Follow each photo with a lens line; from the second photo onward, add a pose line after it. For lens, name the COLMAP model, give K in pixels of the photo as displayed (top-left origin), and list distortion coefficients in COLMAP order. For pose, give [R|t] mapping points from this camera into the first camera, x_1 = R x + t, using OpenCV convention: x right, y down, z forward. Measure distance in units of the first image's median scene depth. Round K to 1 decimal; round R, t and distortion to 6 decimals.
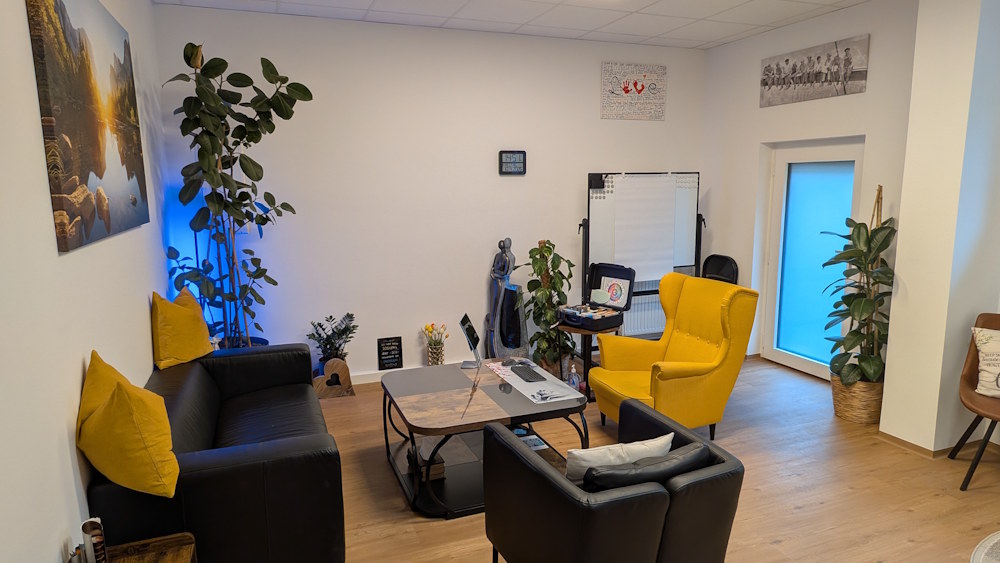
lens RADIAL K [[603.9, 0, 500.0], [0, 603.9, 281.5], [0, 0, 1]] dist [-0.005692, -0.001101]
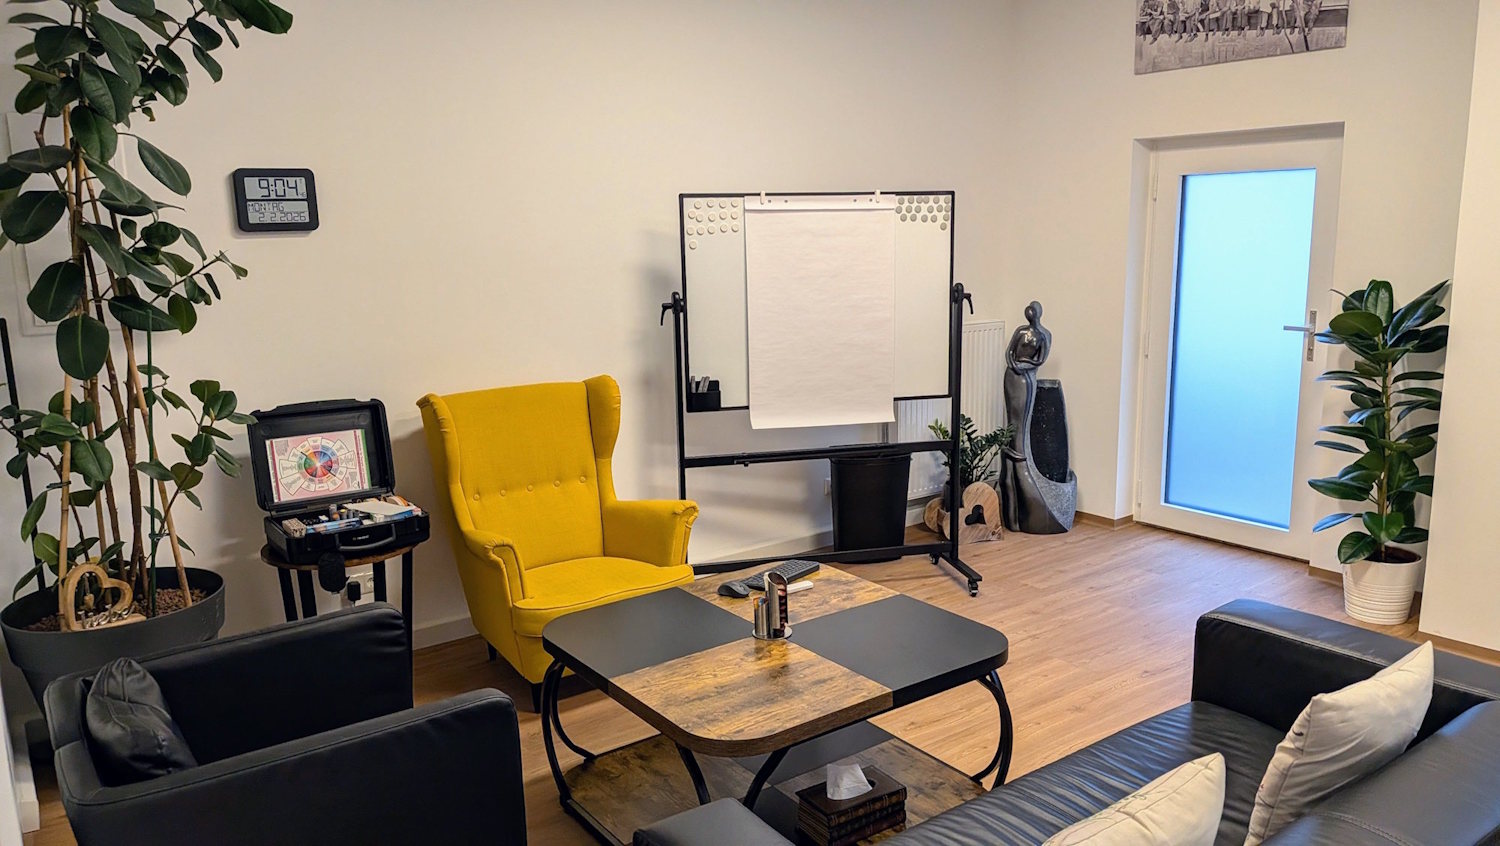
lens RADIAL K [[1080.6, 0, 855.9], [0, 1080.6, 431.5], [0, 0, 1]] dist [0.132688, -0.246978]
pose [[0.951133, -0.054483, 0.303935, -0.193333], [0.048157, 0.998439, 0.028276, -0.001505], [-0.305002, -0.012257, 0.952273, 0.155343]]
